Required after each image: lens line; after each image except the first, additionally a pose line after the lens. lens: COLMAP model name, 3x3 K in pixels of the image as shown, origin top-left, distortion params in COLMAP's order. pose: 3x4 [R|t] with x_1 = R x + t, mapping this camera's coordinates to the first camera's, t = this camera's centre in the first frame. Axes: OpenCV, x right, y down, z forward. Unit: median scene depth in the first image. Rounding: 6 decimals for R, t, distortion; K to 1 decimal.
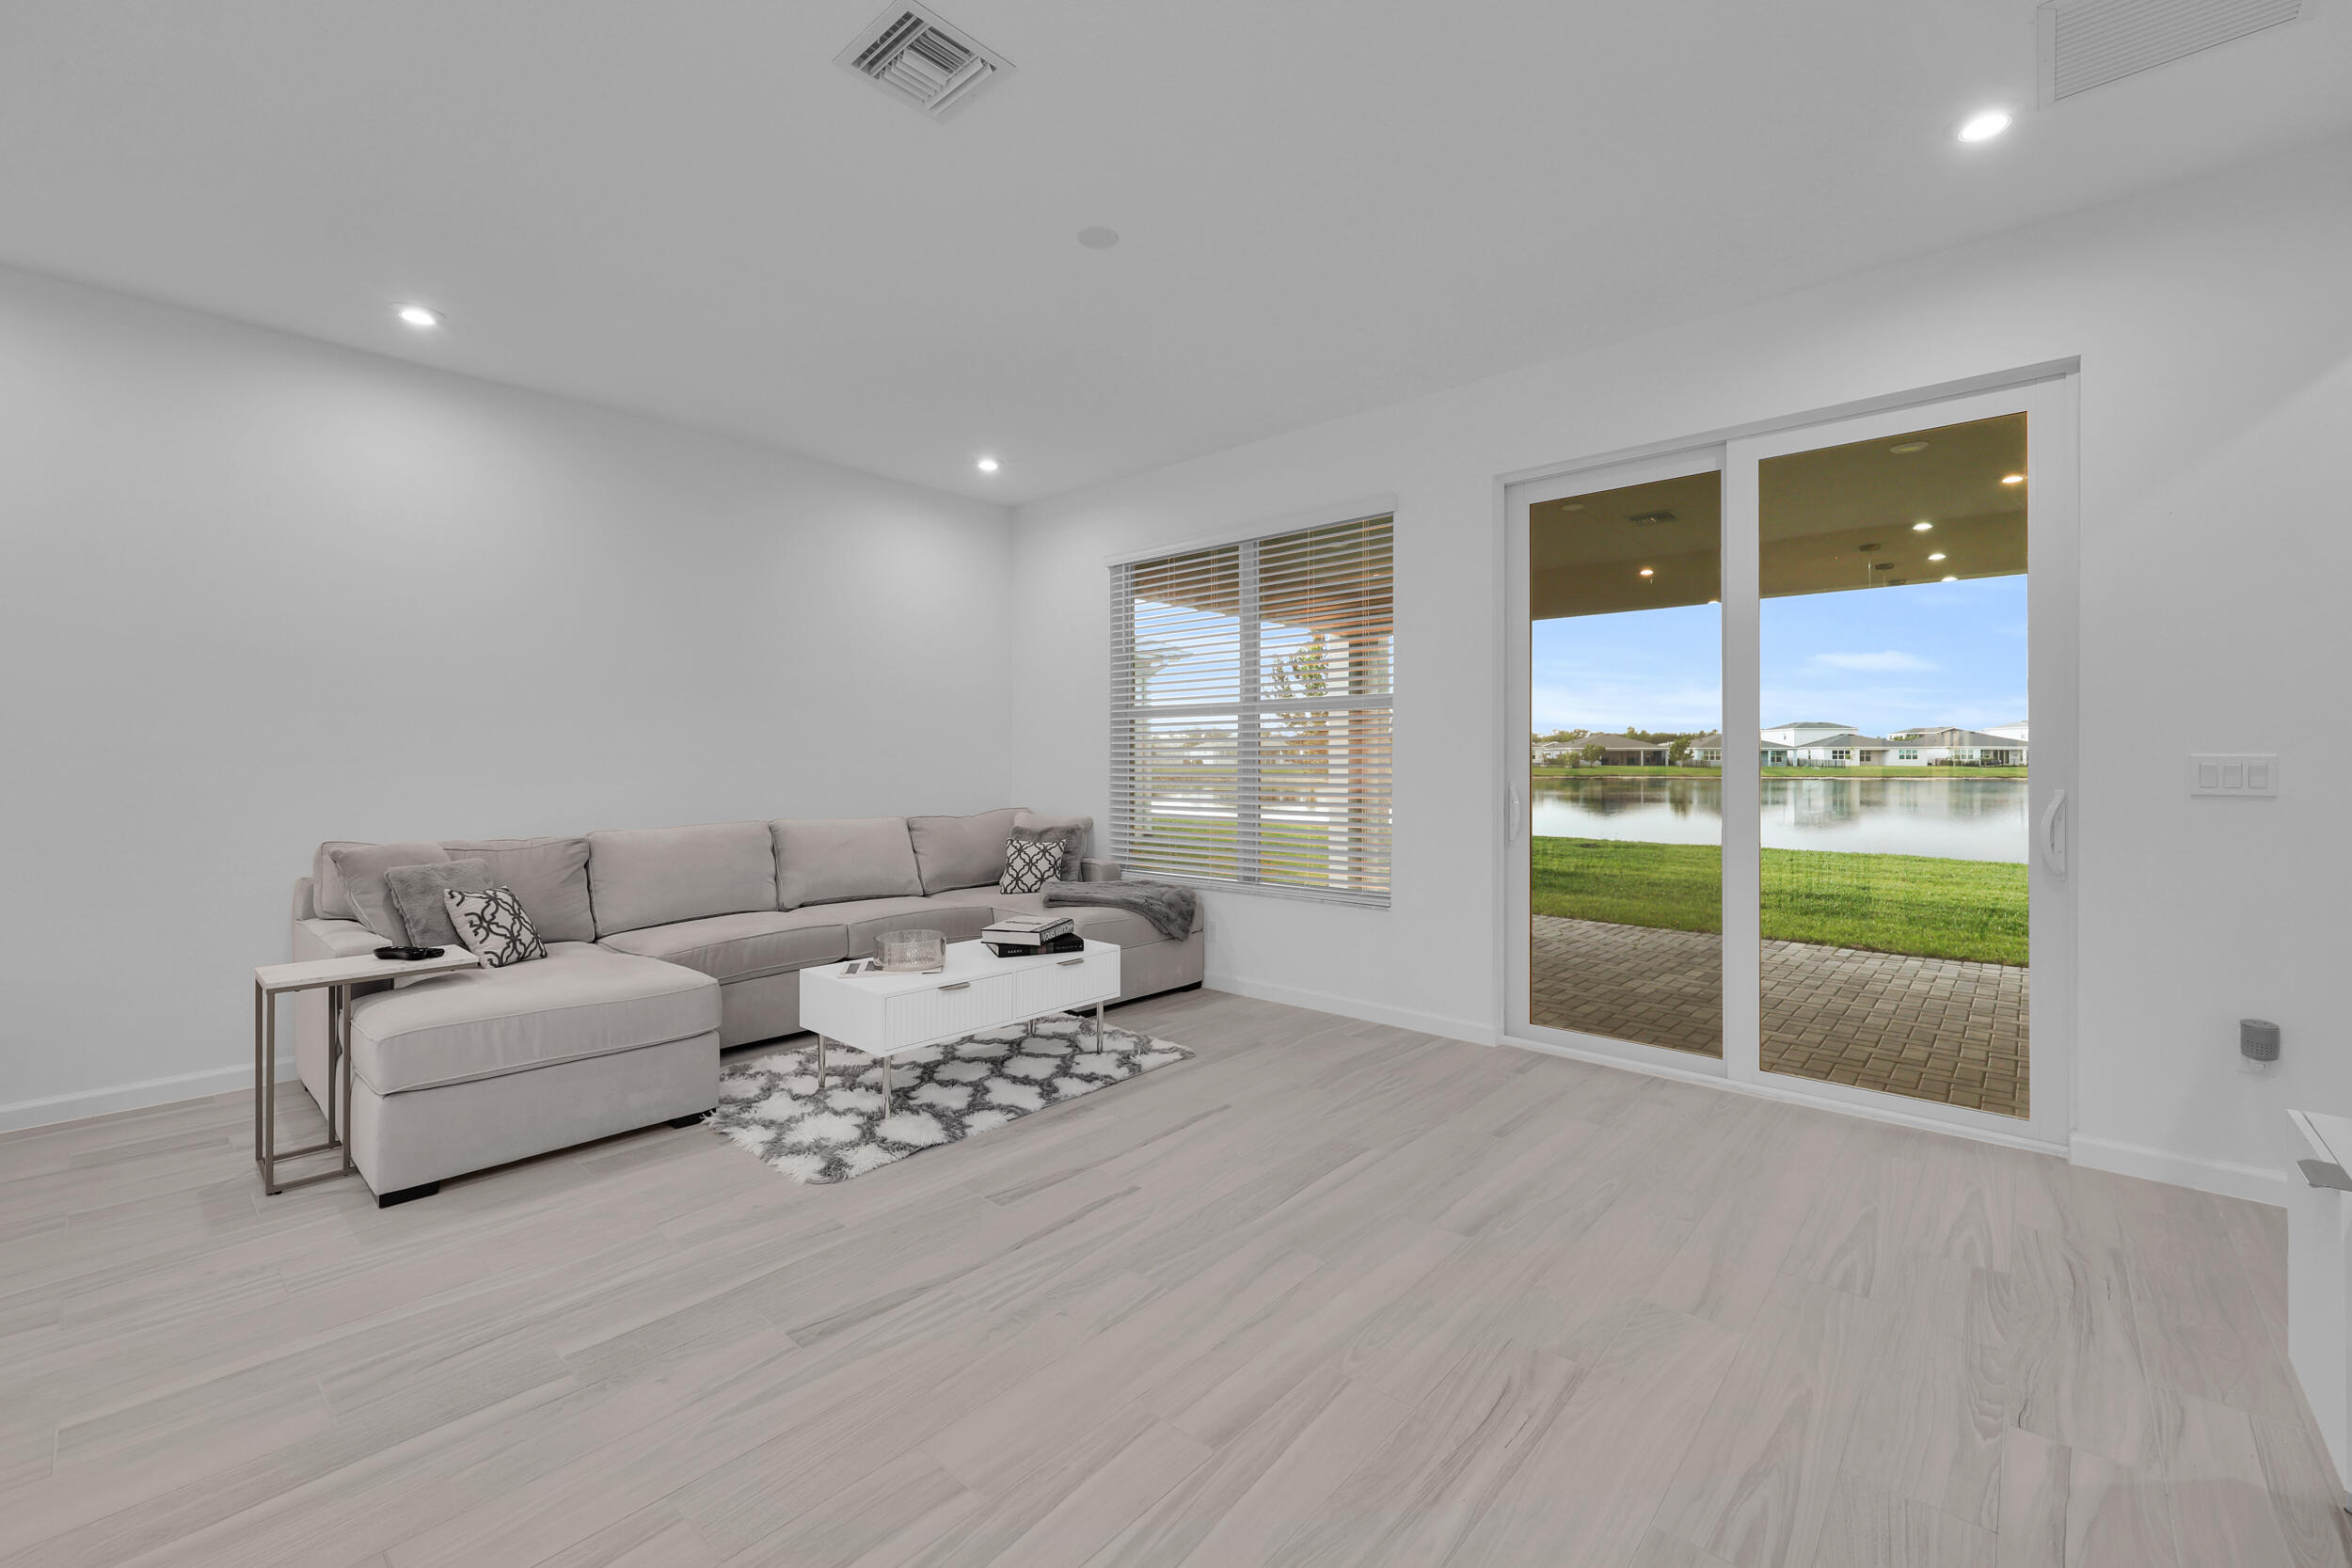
lens RADIAL K [[954.3, 0, 1174.7], [0, 954.3, 761.6], [0, 0, 1]] dist [-0.002945, 0.000043]
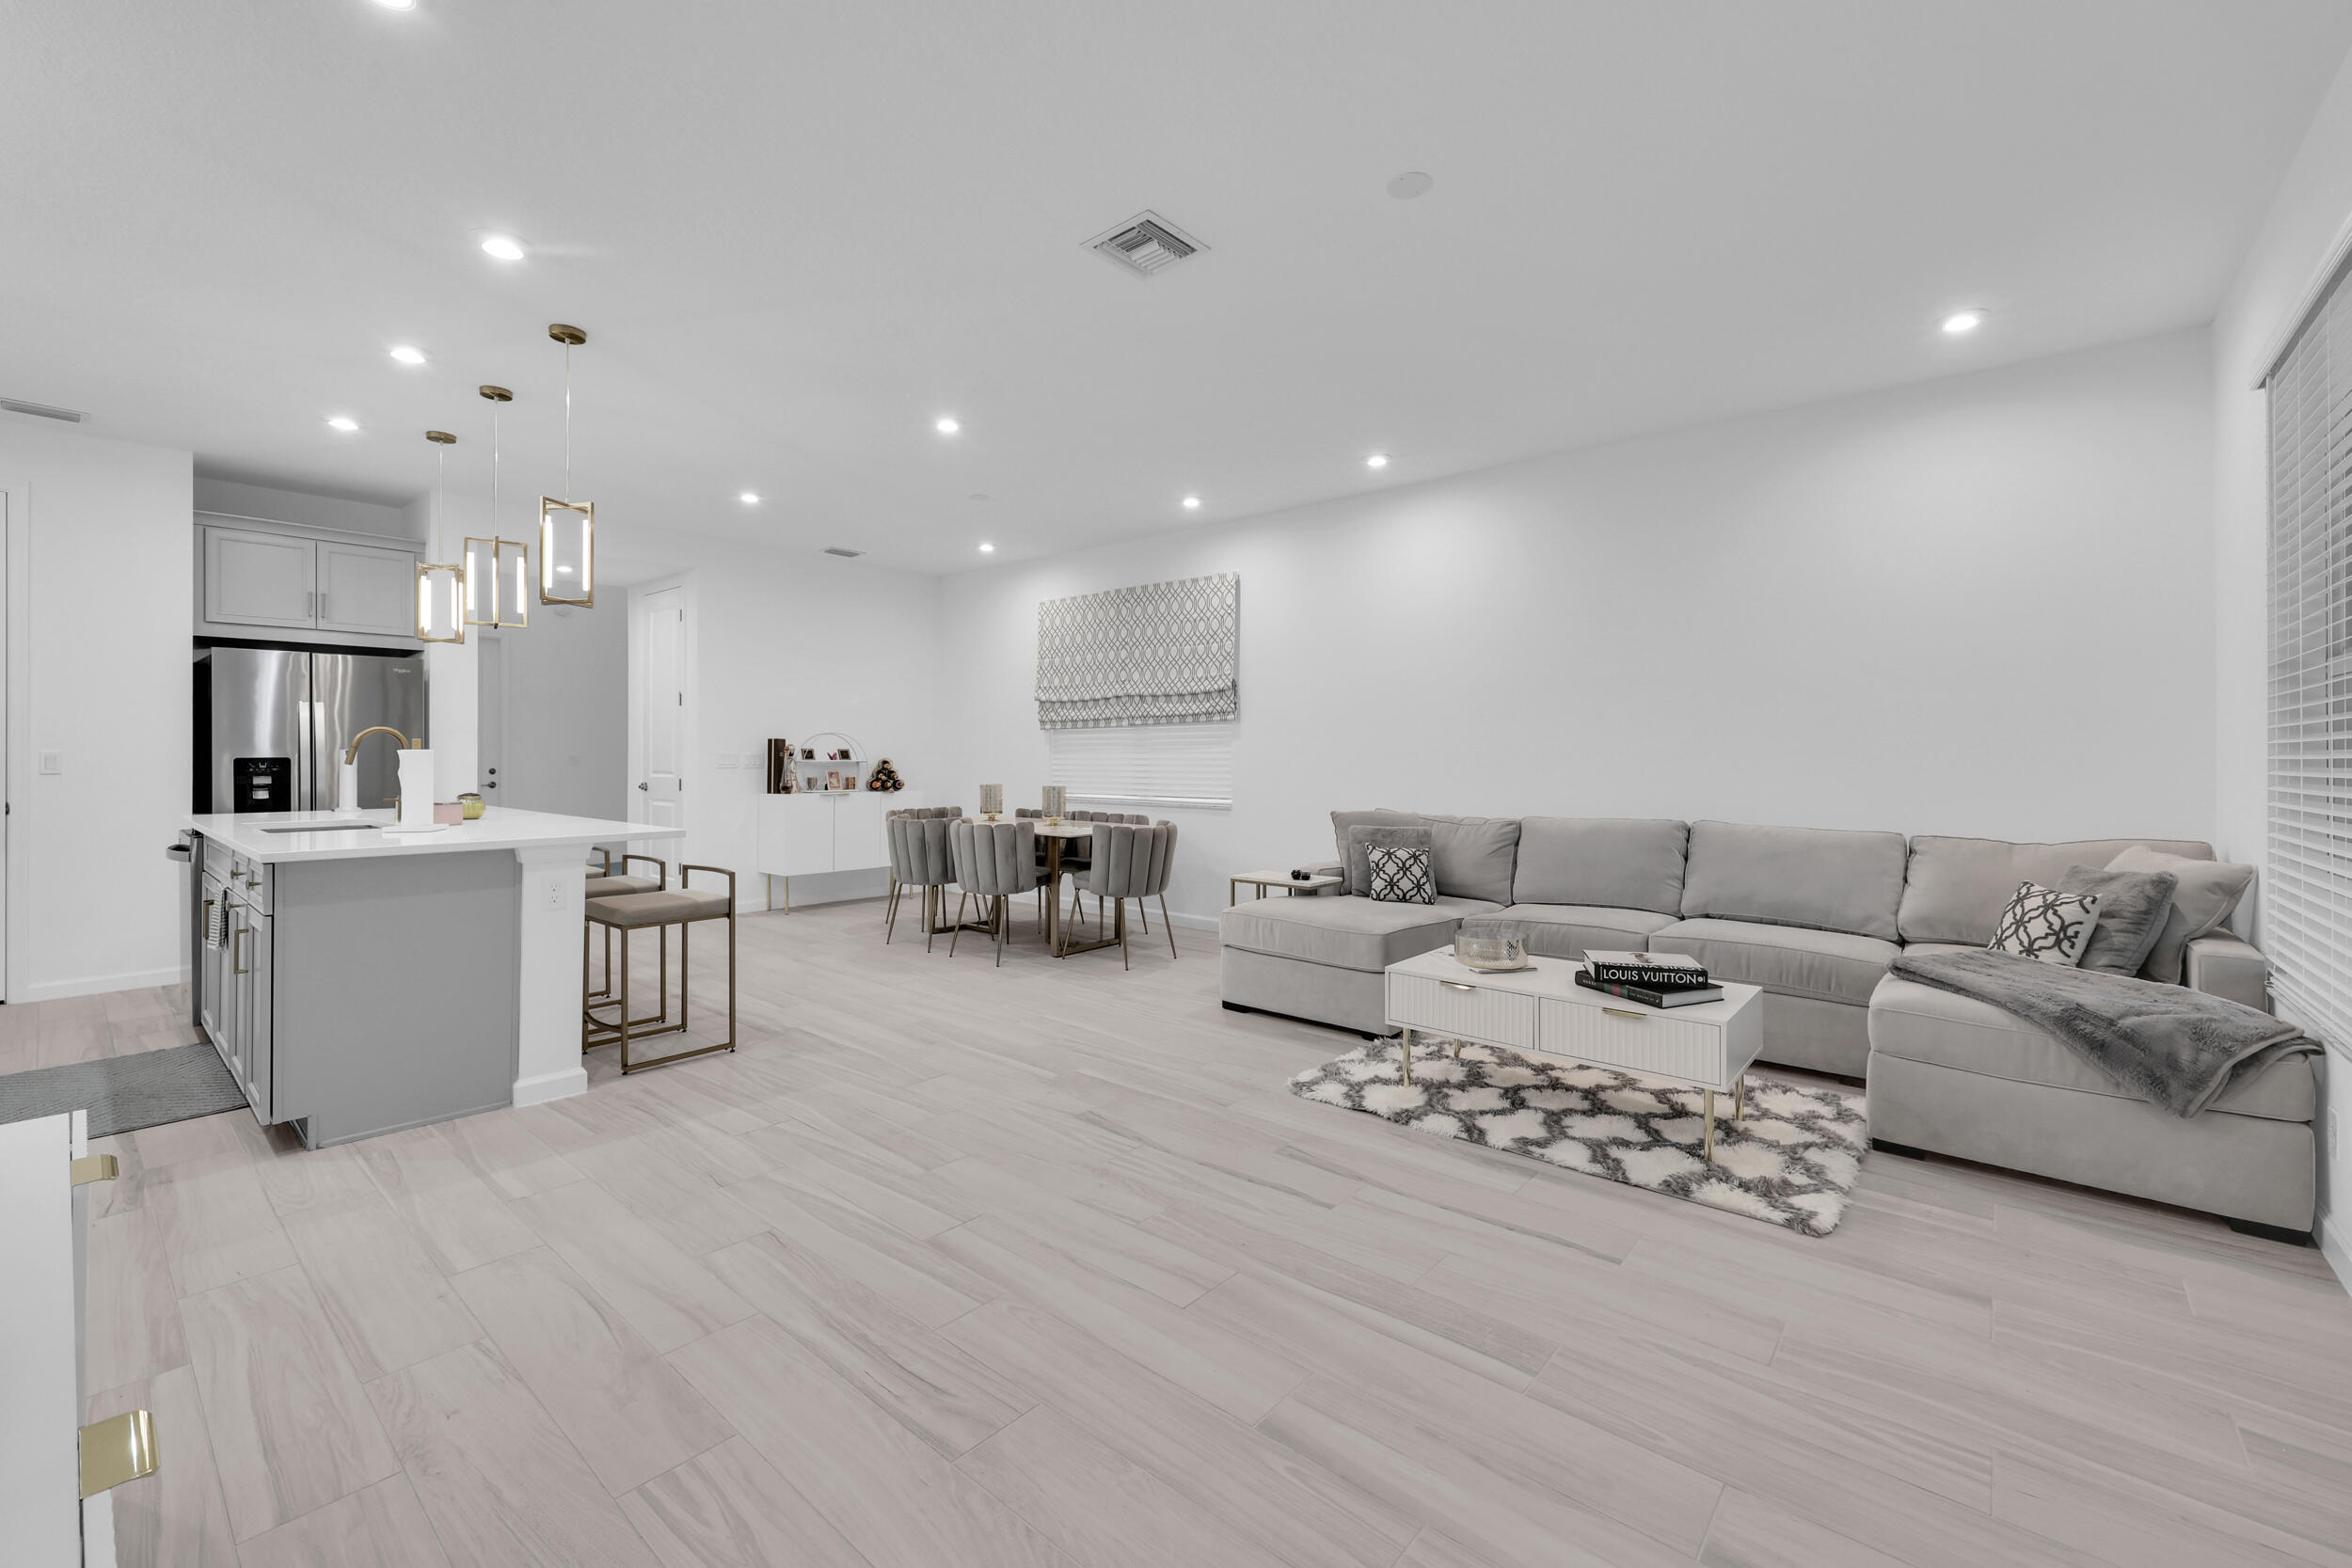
lens RADIAL K [[954.3, 0, 1168.4], [0, 954.3, 754.8], [0, 0, 1]] dist [-0.002945, 0.000043]
pose [[0.027889, -0.001019, -0.999610, 0.641089], [-0.003769, 0.999992, -0.001125, -0.000796], [0.999604, 0.003799, 0.027885, 0.575314]]
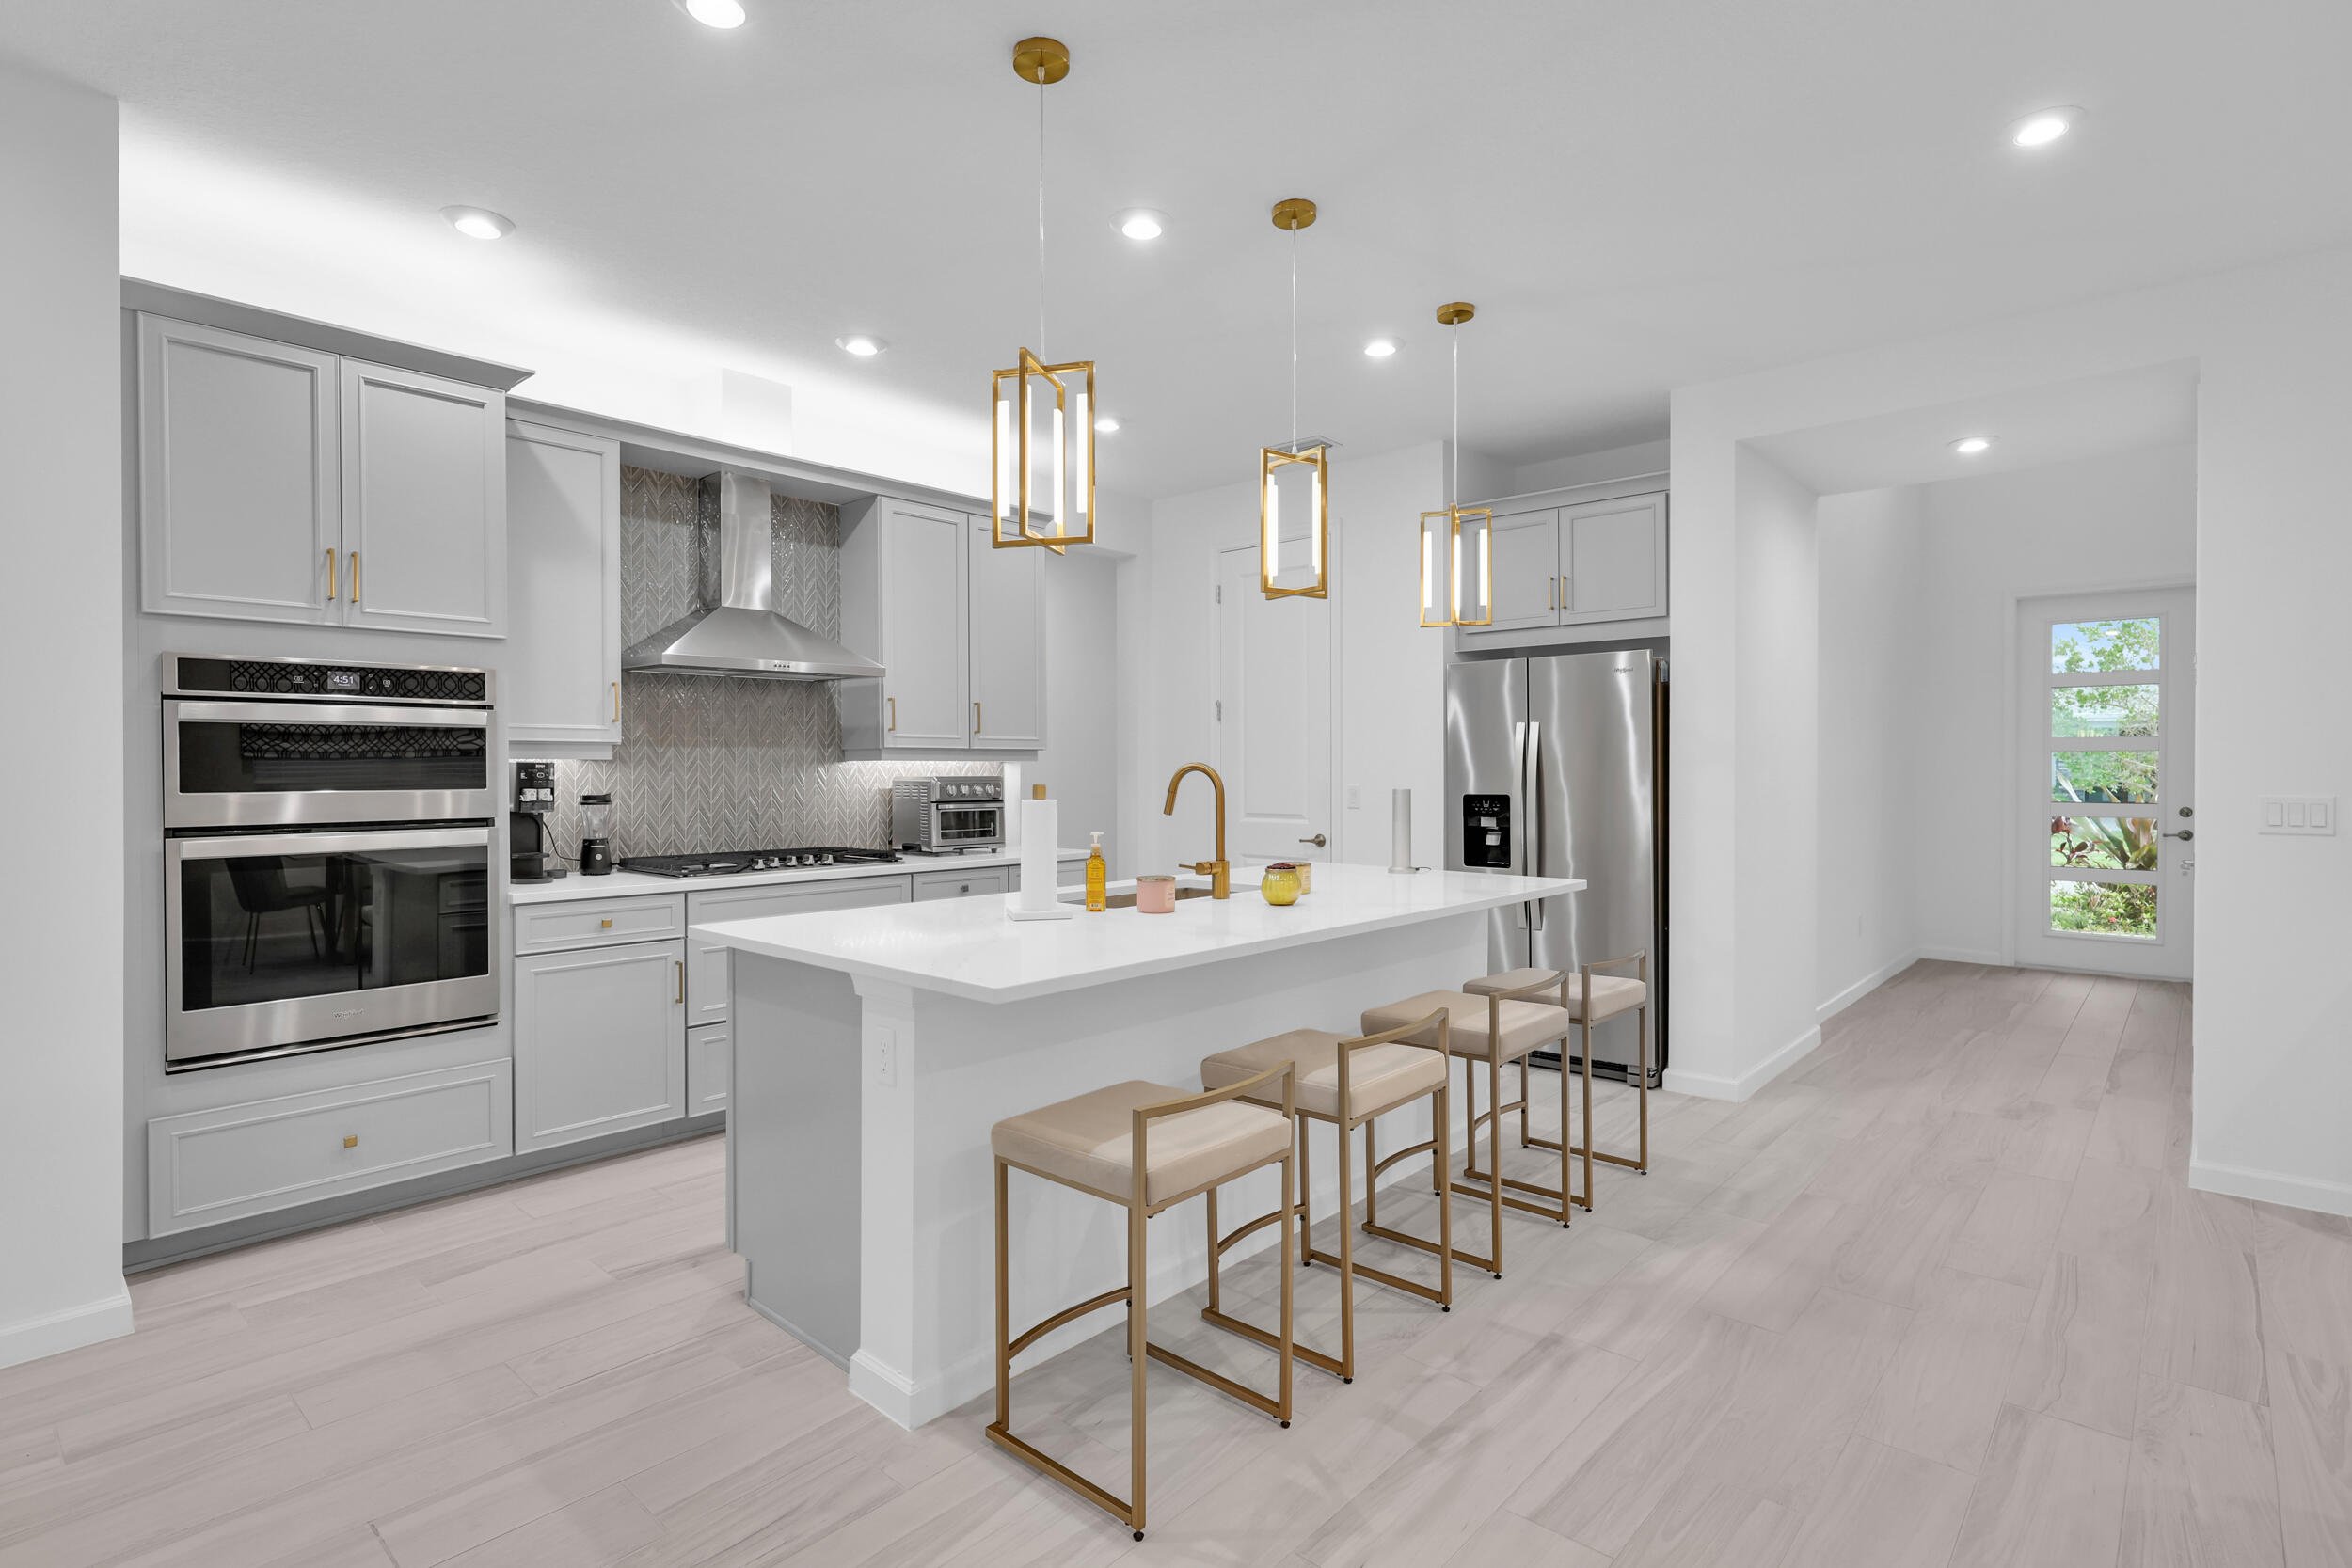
lens RADIAL K [[1148.3, 0, 1179.8], [0, 1148.3, 781.6], [0, 0, 1]] dist [0.003580, -0.003346]
pose [[-0.999991, -0.000091, -0.004141, -0.407857], [-0.000153, 0.999890, 0.014822, -0.028628], [0.004139, 0.014822, -0.999882, 0.647875]]
